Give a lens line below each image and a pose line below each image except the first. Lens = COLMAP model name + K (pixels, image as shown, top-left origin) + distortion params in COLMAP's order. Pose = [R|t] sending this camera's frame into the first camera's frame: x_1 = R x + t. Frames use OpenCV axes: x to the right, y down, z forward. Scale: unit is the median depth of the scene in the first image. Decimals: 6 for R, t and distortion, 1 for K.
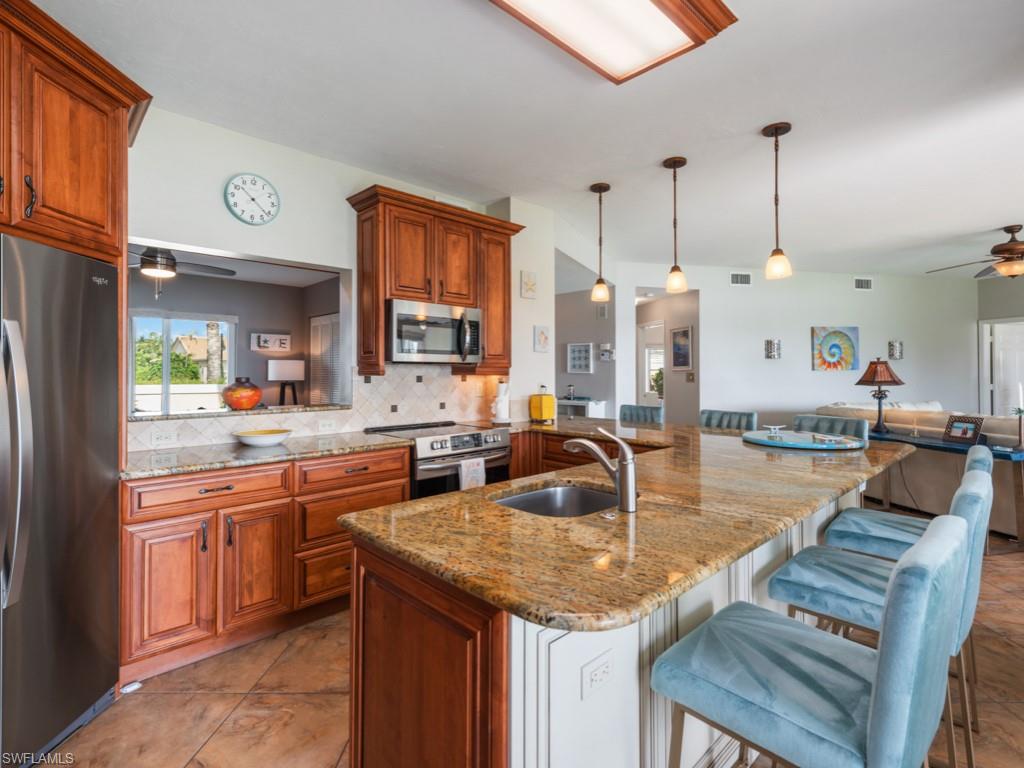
lens RADIAL K [[505.2, 0, 511.6], [0, 505.2, 365.0], [0, 0, 1]] dist [0.002605, 0.000305]
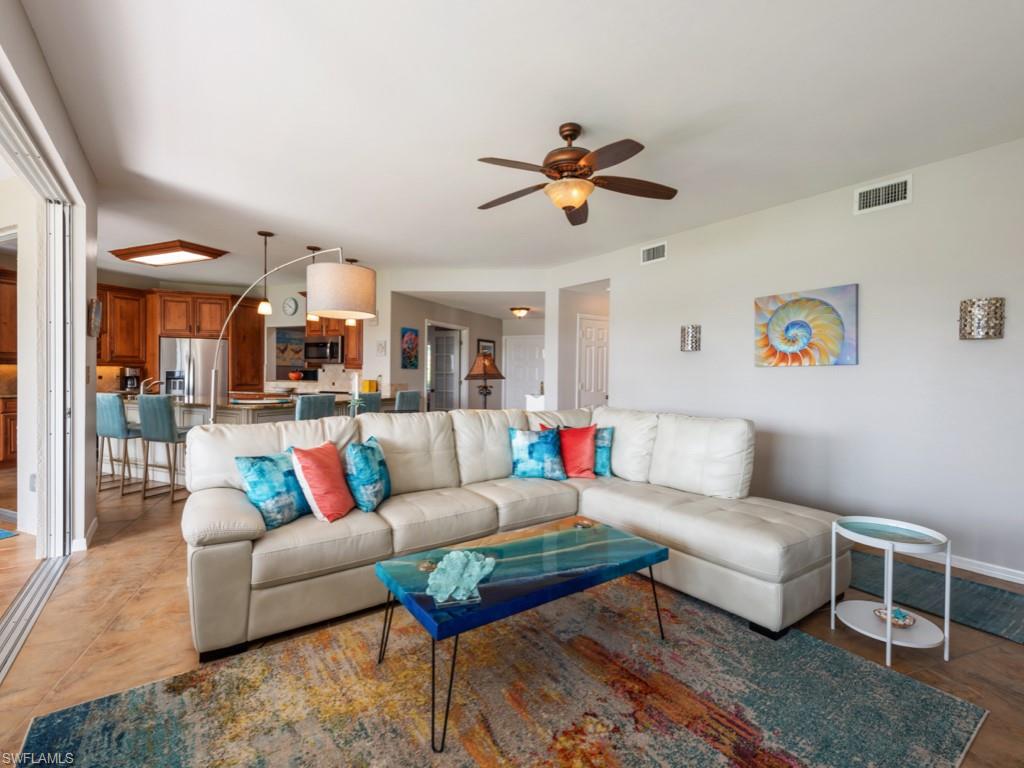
lens RADIAL K [[467.2, 0, 516.5], [0, 467.2, 383.8], [0, 0, 1]] dist [-0.000157, -0.000488]
pose [[0.382821, 0.022757, -0.923542, 1.829305], [-0.000907, 0.999705, 0.024258, 0.032619], [0.923822, -0.008449, 0.382729, 0.883451]]
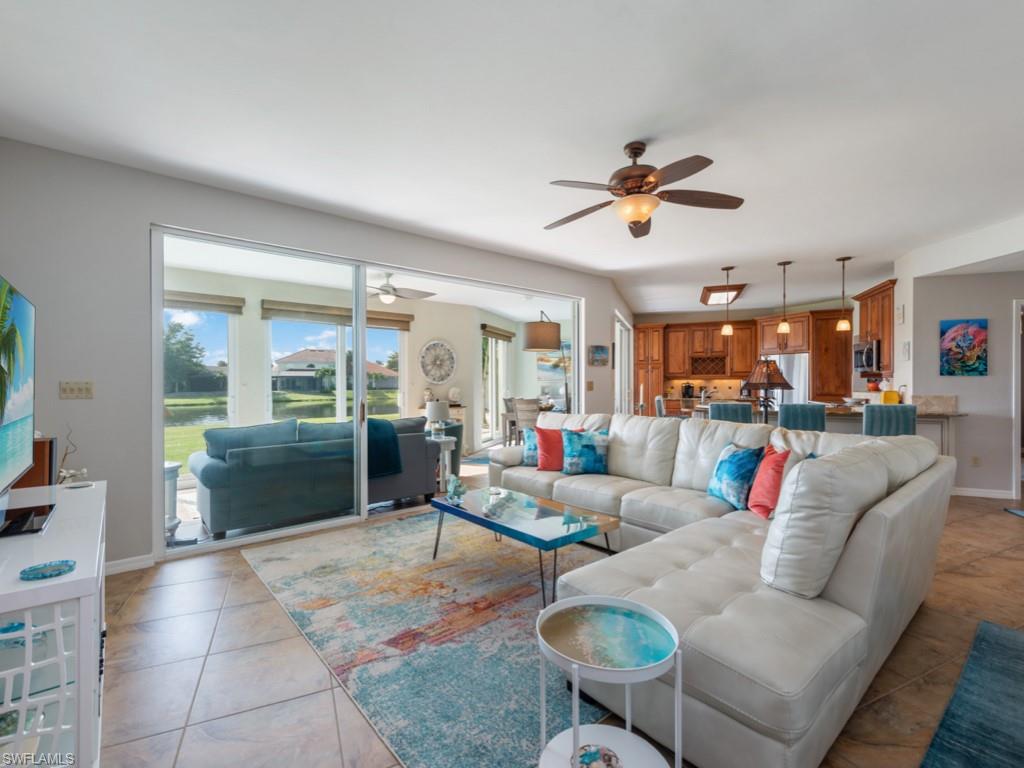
lens RADIAL K [[467.2, 0, 516.5], [0, 467.2, 383.8], [0, 0, 1]] dist [-0.000157, -0.000488]
pose [[-0.892280, 0.005862, -0.451445, 1.702365], [0.010209, 0.999922, -0.007194, 0.038251], [0.451367, -0.011028, -0.892270, 1.787107]]
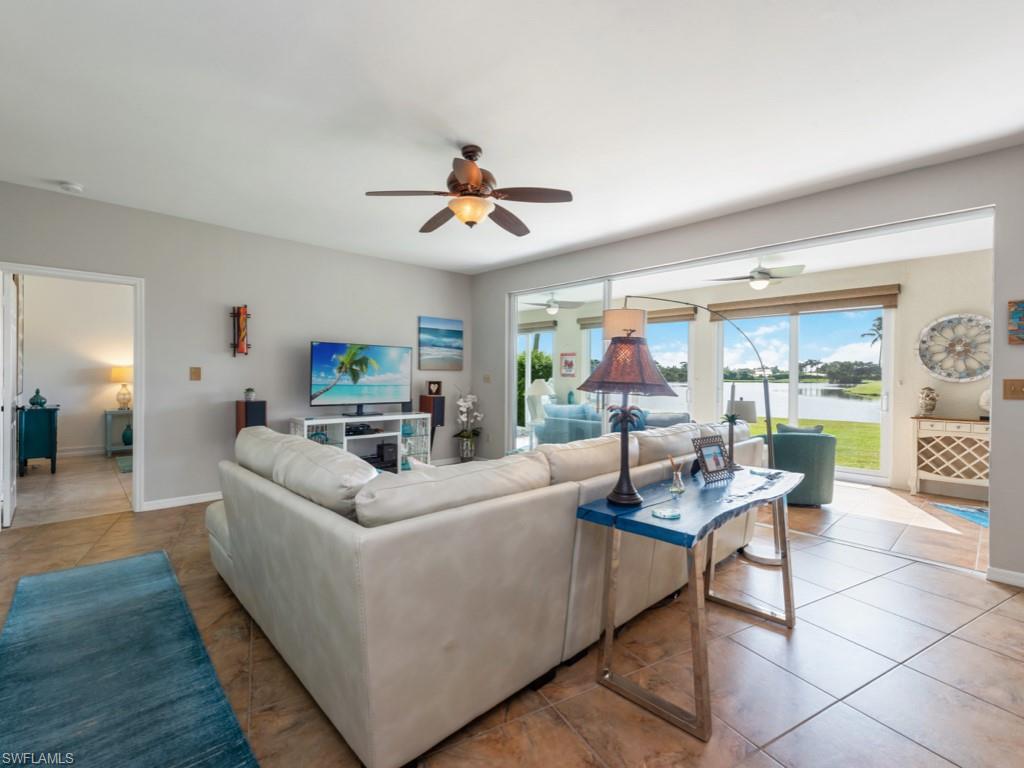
lens RADIAL K [[472.4, 0, 510.2], [0, 472.4, 379.6], [0, 0, 1]] dist [0.019747, -0.000038]
pose [[-0.501494, -0.009893, 0.865105, 0.507091], [-0.018873, 0.999822, 0.000493, 0.036527], [-0.864955, -0.016080, -0.501591, 1.552451]]
